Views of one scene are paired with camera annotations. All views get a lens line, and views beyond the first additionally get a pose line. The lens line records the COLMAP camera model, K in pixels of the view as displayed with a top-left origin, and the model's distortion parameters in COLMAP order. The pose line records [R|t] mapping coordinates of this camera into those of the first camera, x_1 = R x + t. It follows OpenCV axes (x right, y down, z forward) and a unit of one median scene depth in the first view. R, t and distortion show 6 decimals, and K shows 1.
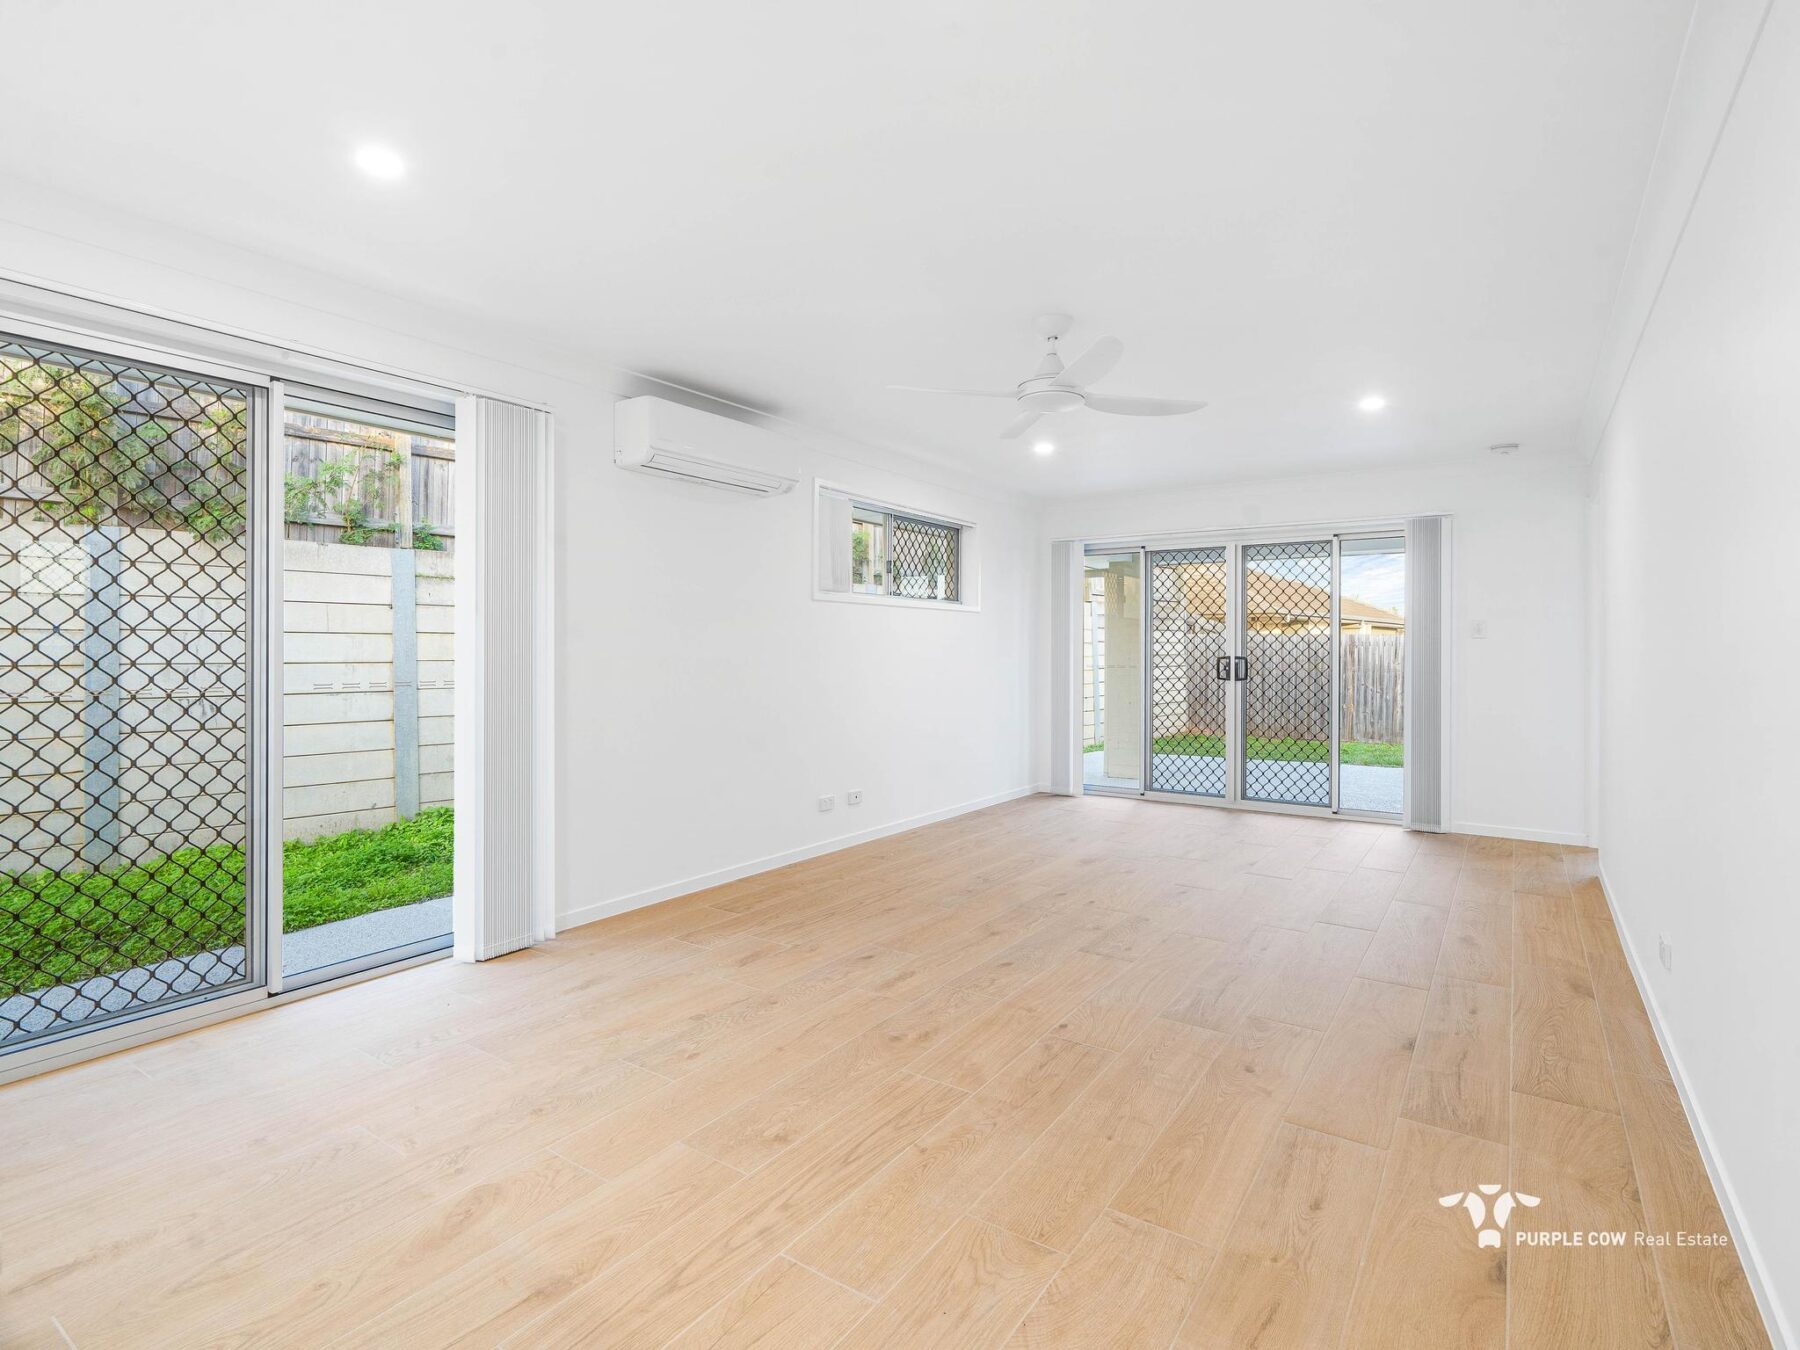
lens RADIAL K [[901.0, 0, 893.7], [0, 901.0, 665.6], [0, 0, 1]] dist [-0.021983, -0.001087]
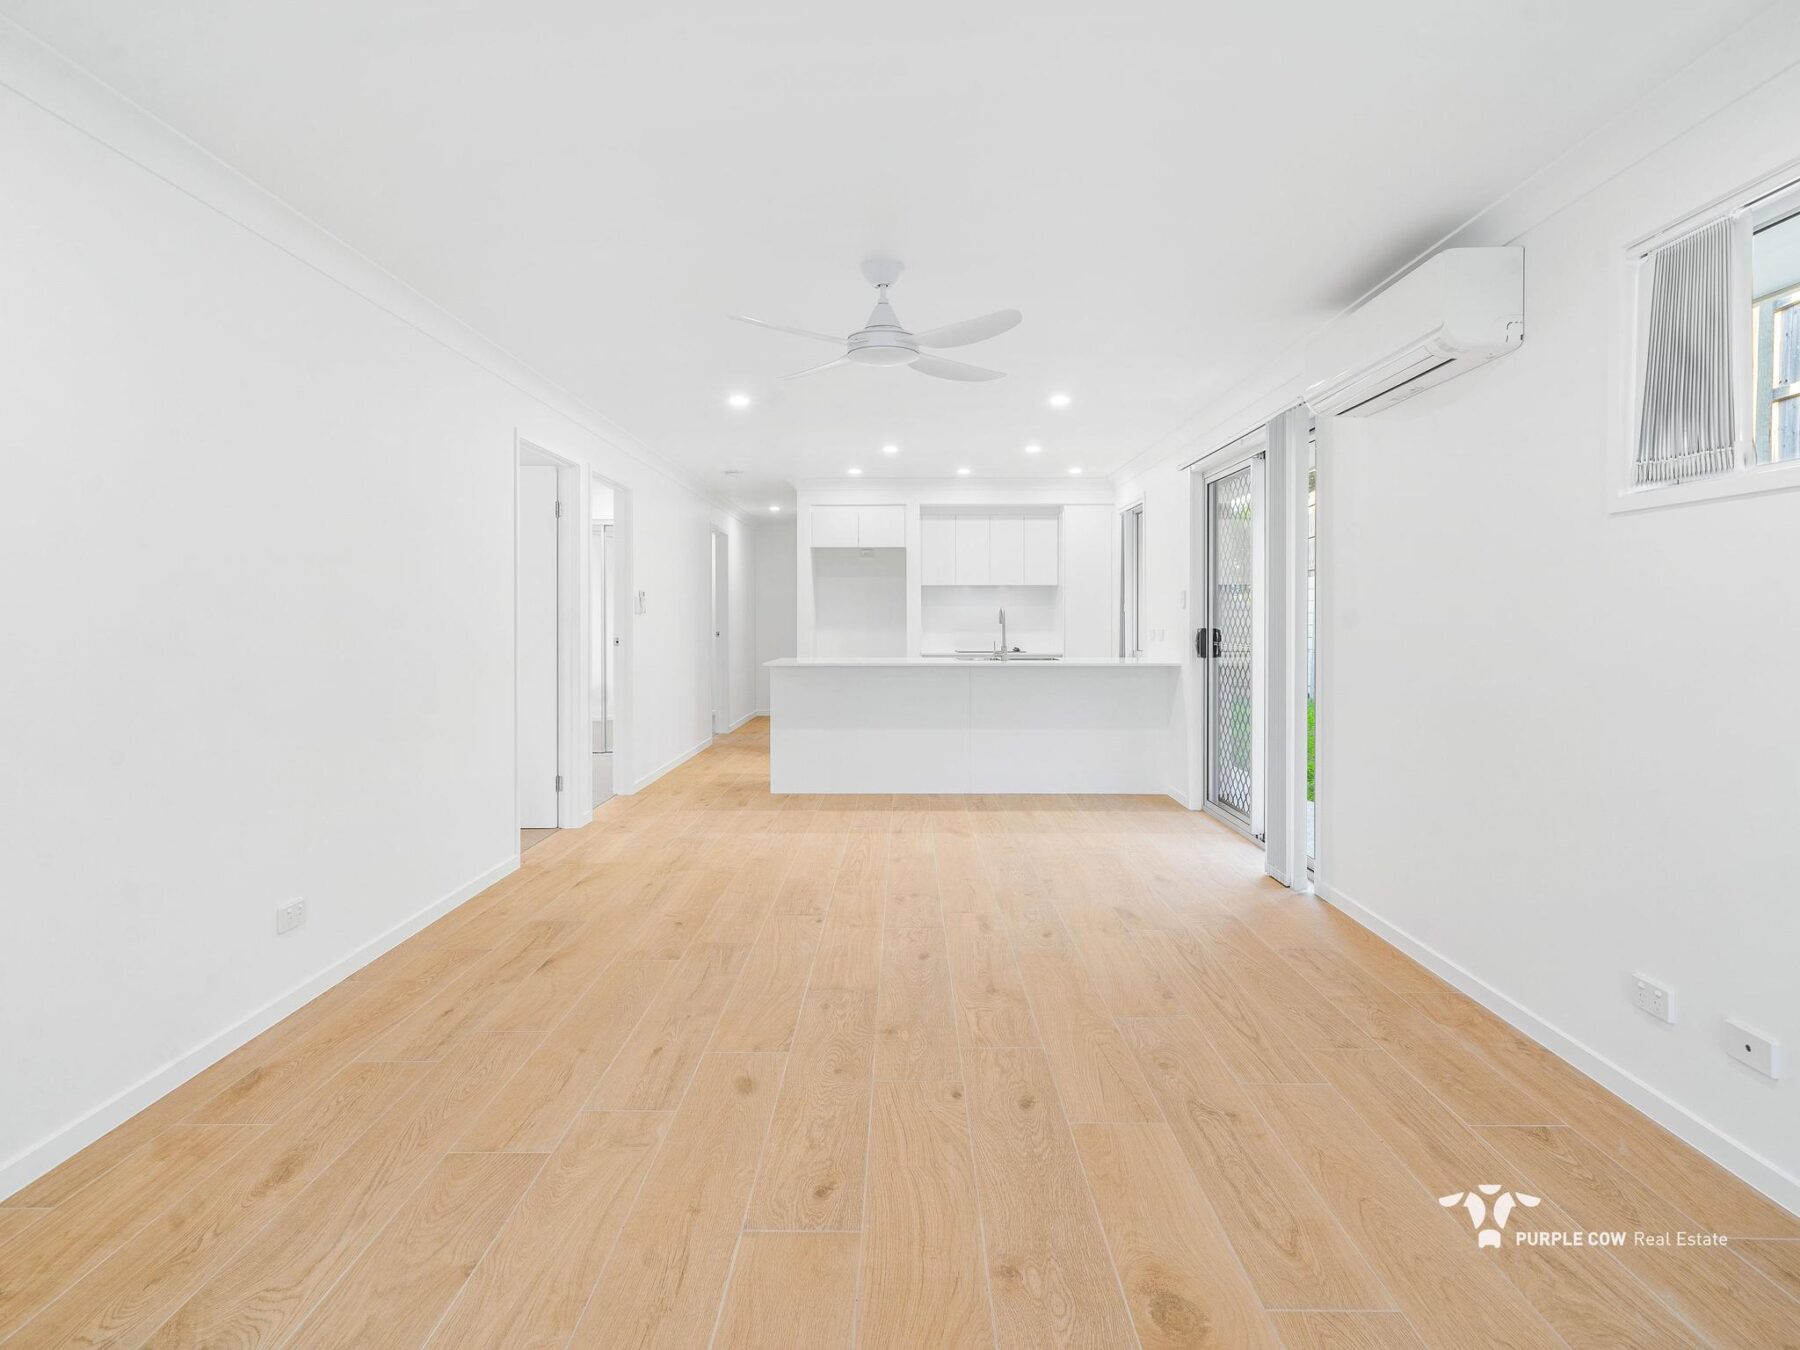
lens RADIAL K [[848.1, 0, 894.0], [0, 848.1, 675.7], [0, 0, 1]] dist [0.001360, 0.000075]
pose [[-0.814202, 0.040289, -0.579182, 0.671693], [-0.009229, 0.996565, 0.082297, -0.039150], [0.580508, 0.072352, -0.811034, 1.719326]]
